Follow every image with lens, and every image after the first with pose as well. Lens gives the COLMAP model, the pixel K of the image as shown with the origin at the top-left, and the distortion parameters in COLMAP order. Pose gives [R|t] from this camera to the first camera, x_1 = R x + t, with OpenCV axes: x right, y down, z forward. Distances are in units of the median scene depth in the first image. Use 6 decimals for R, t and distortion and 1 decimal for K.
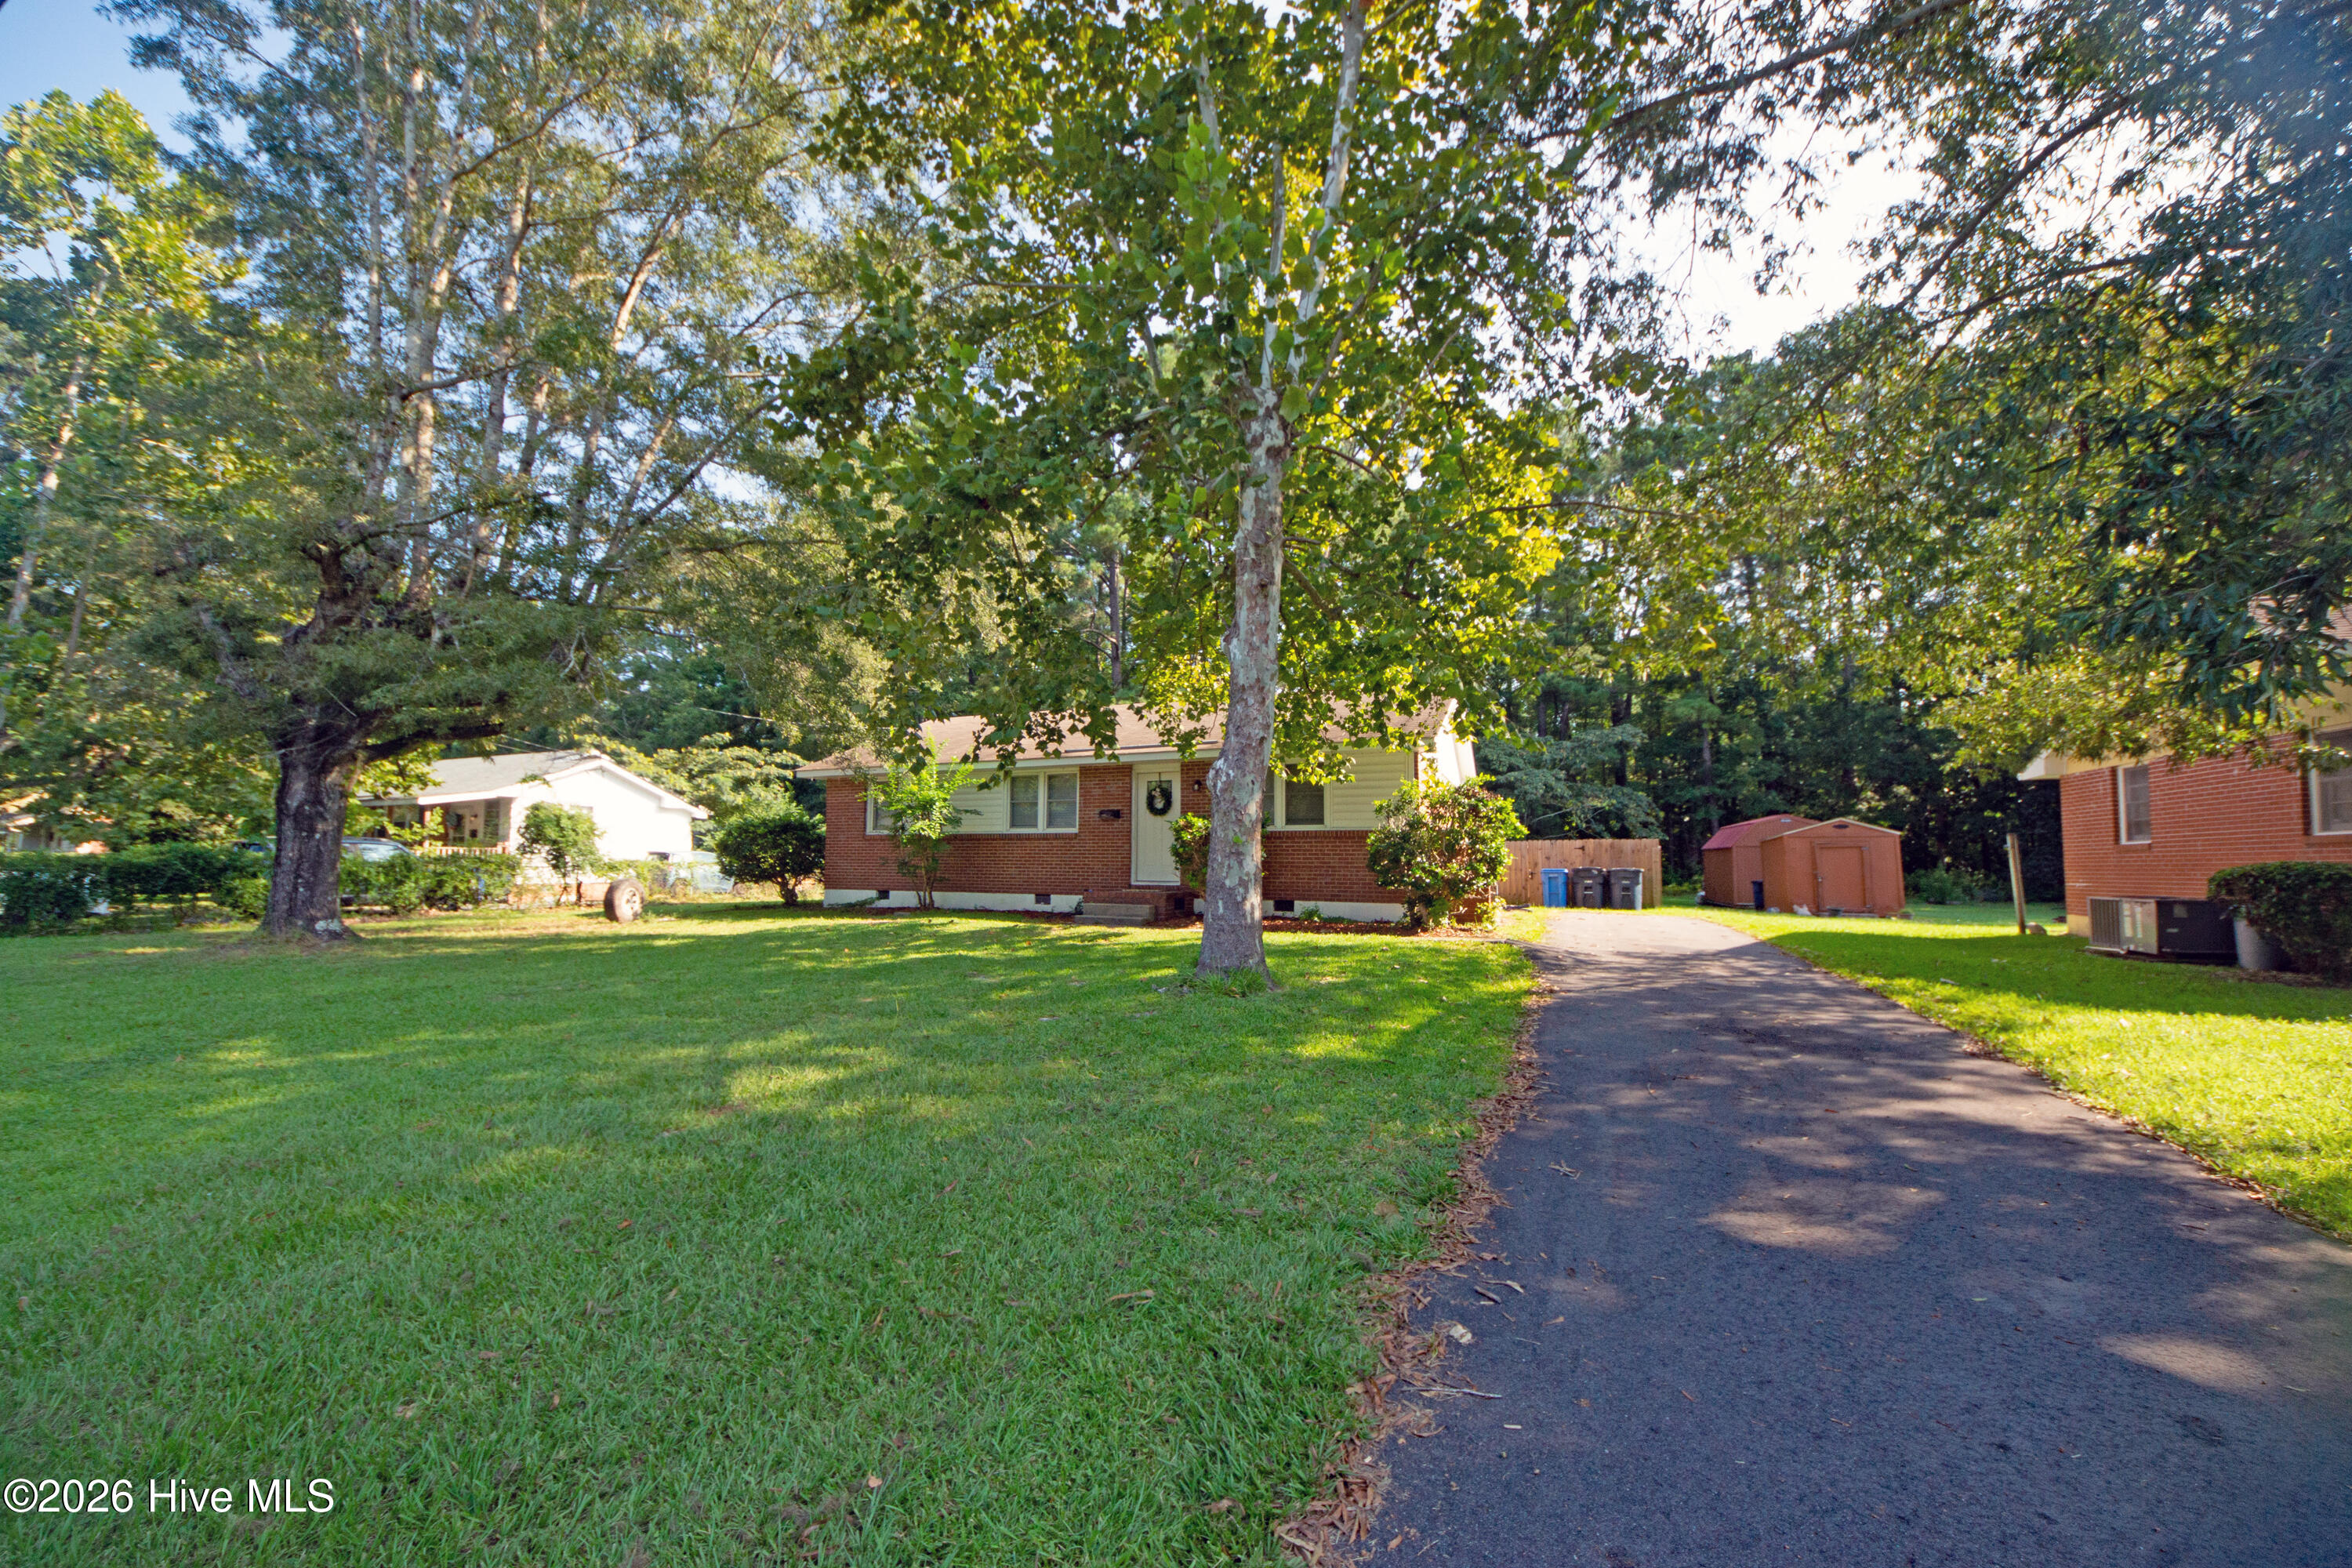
lens RADIAL K [[822.1, 0, 1171.6], [0, 822.1, 798.7], [0, 0, 1]] dist [0.027095, -0.025931]
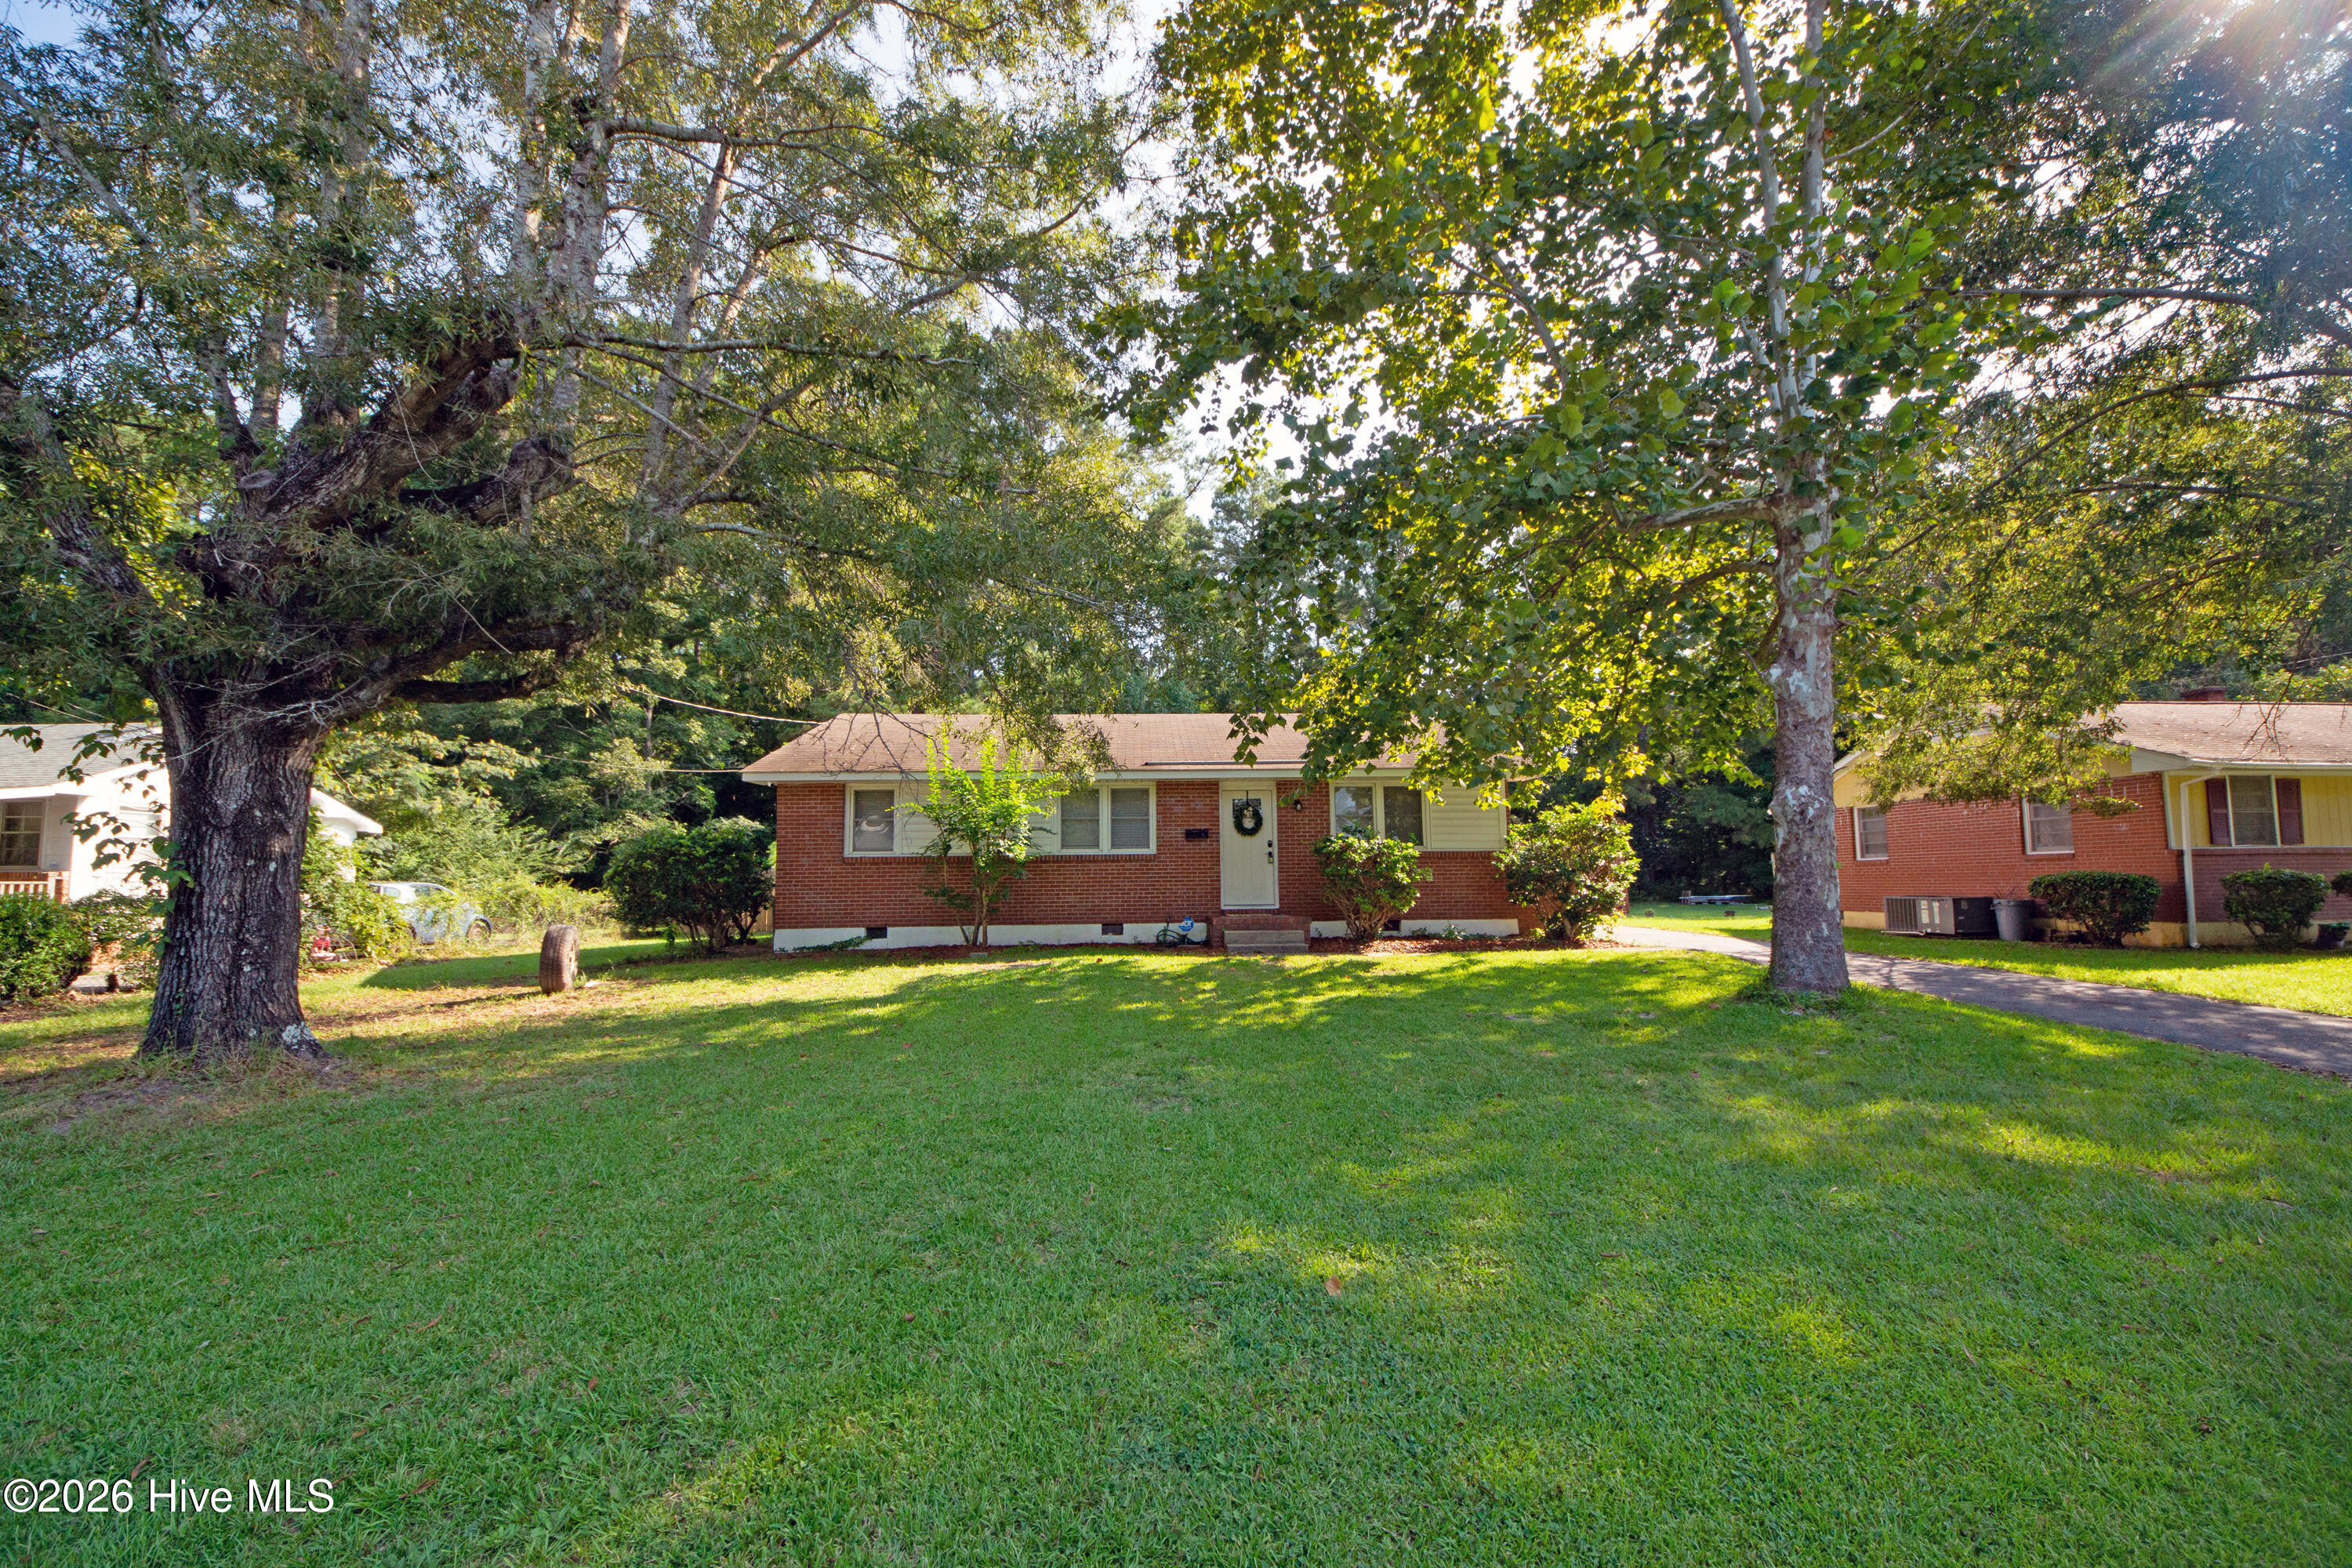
lens RADIAL K [[815.2, 0, 1179.3], [0, 815.2, 778.0], [0, 0, 1]] dist [-0.001469, -0.000058]
pose [[0.895510, 0.039016, 0.443329, -0.412746], [-0.016967, 0.998419, -0.053596, 0.004633], [-0.444719, 0.040473, 0.894755, 0.153644]]
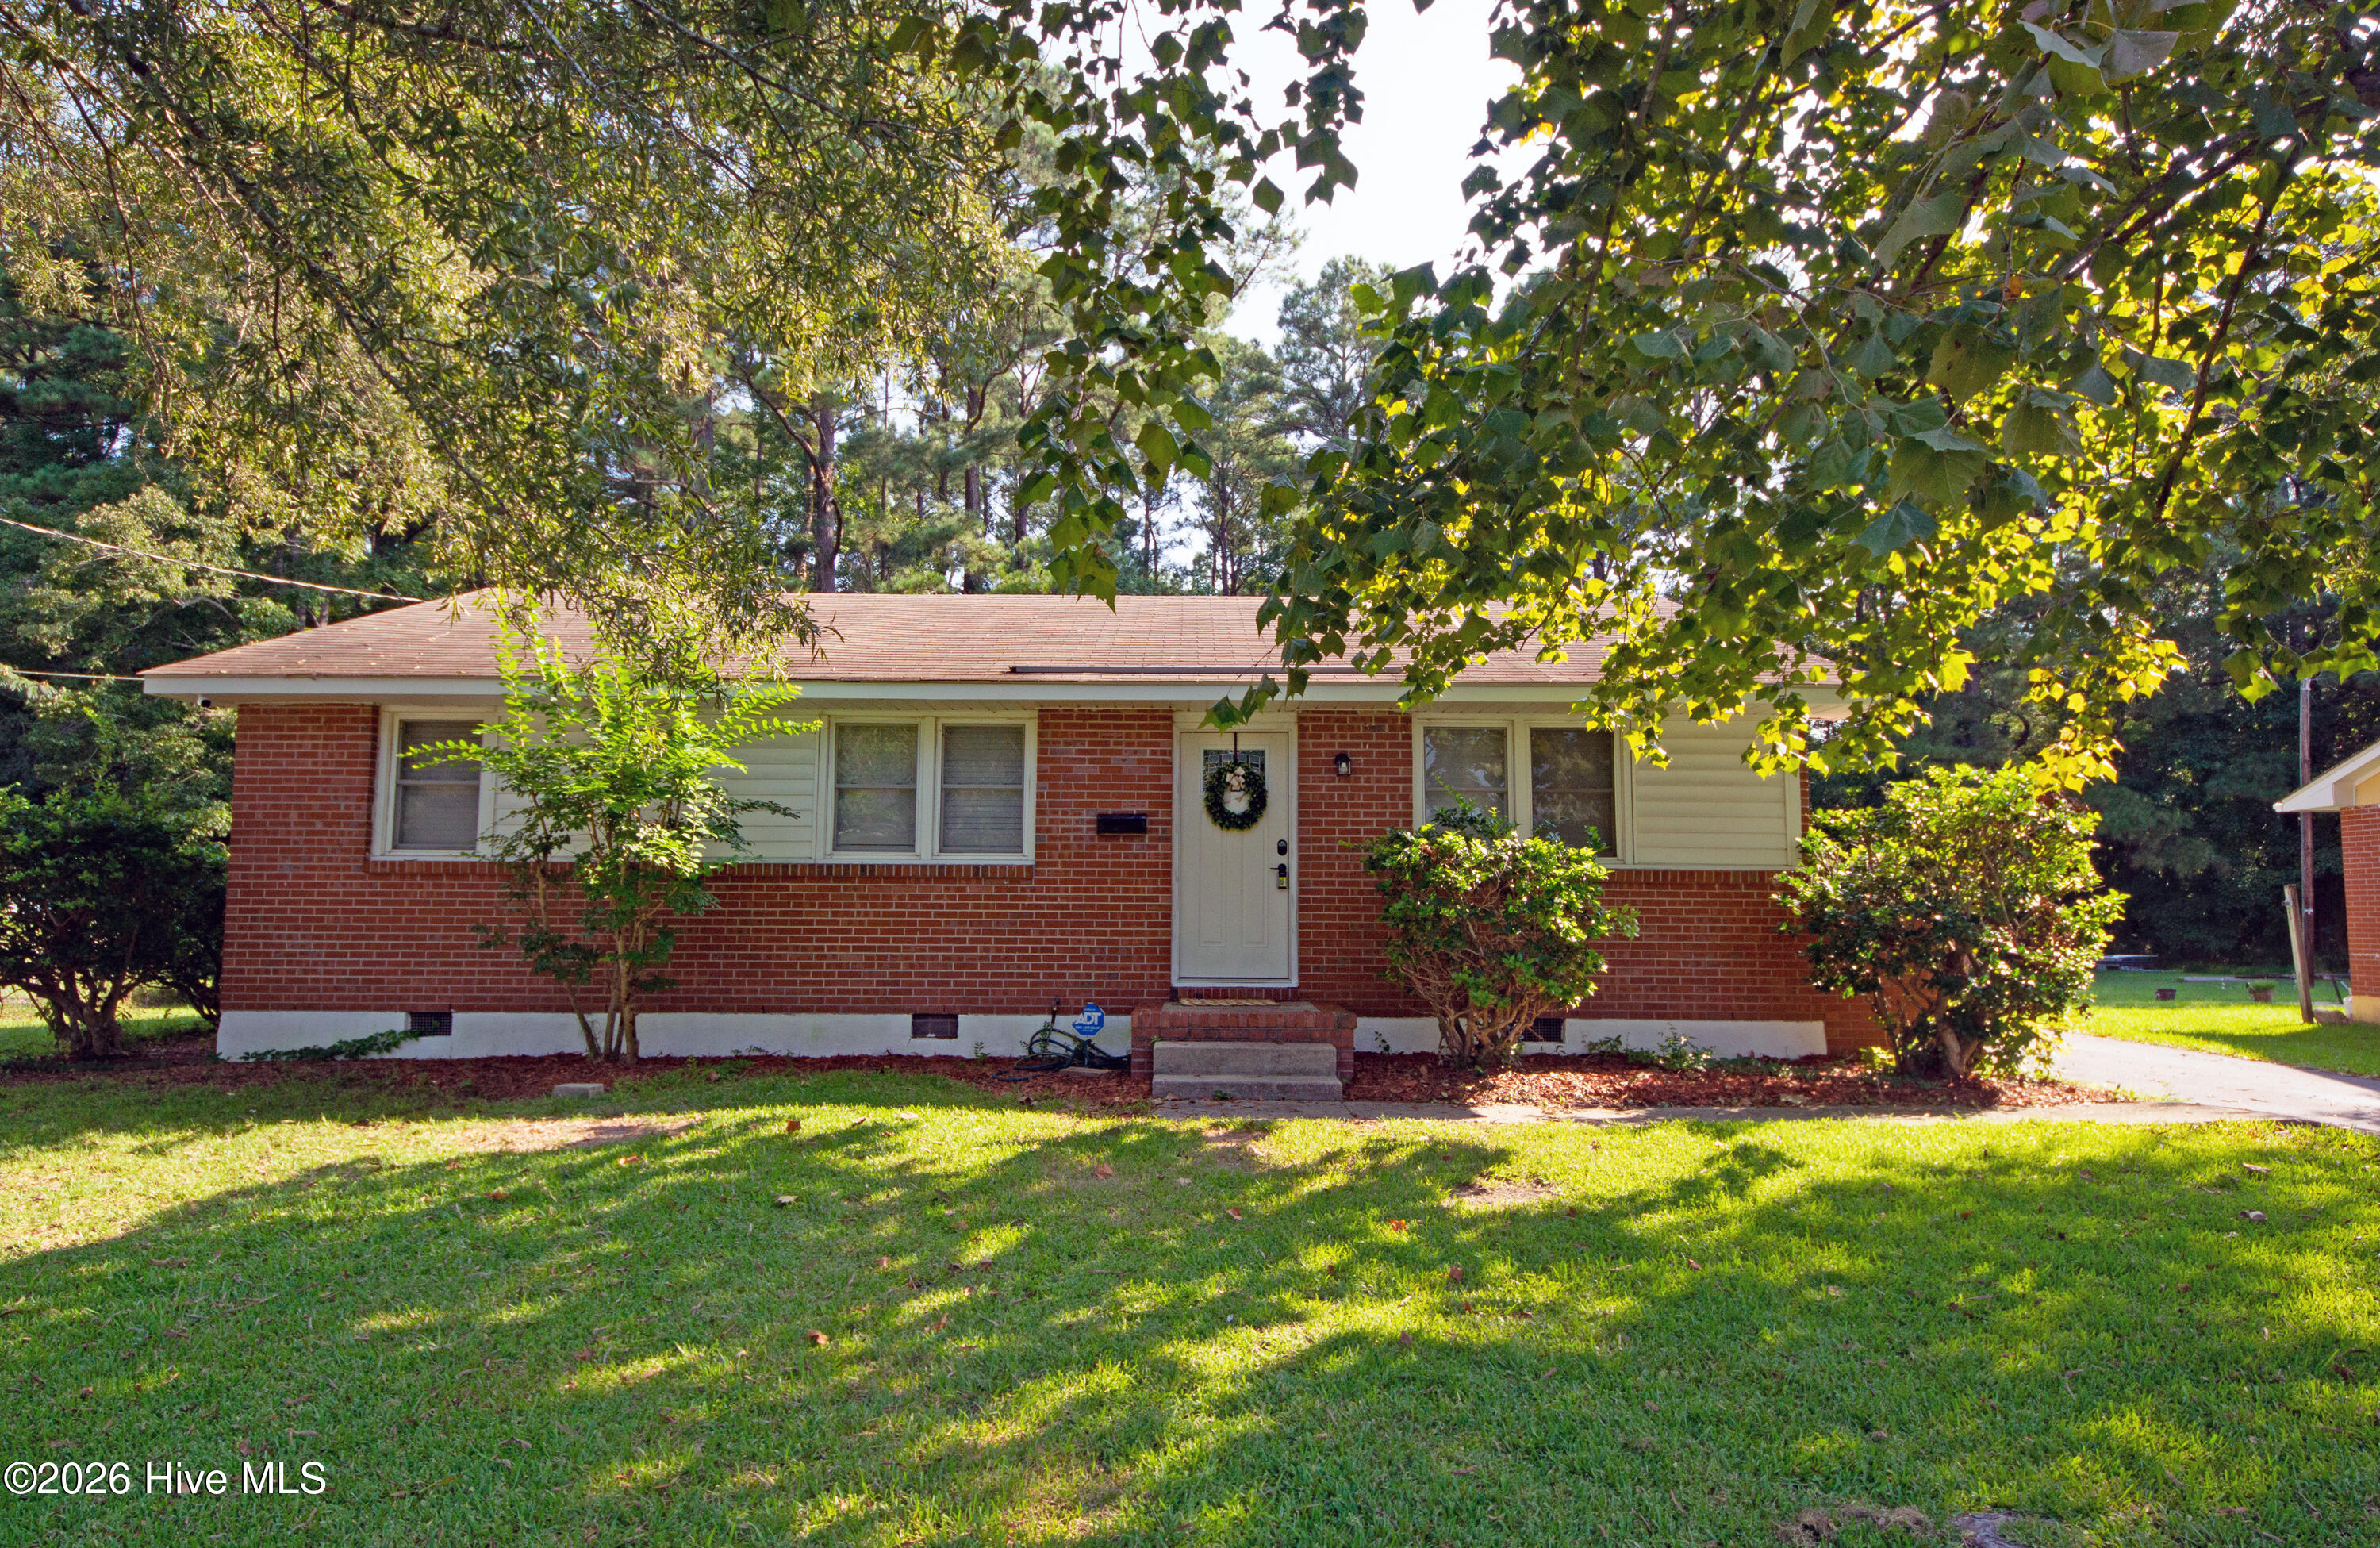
lens RADIAL K [[1219.0, 0, 1190.0], [0, 1219.0, 774.0], [0, 0, 1]] dist [0.004930, 0.000430]
pose [[0.911213, 0.044418, 0.409534, -0.250534], [-0.031888, 0.998792, -0.037379, 0.013150], [-0.410700, 0.021001, 0.911529, 0.334021]]
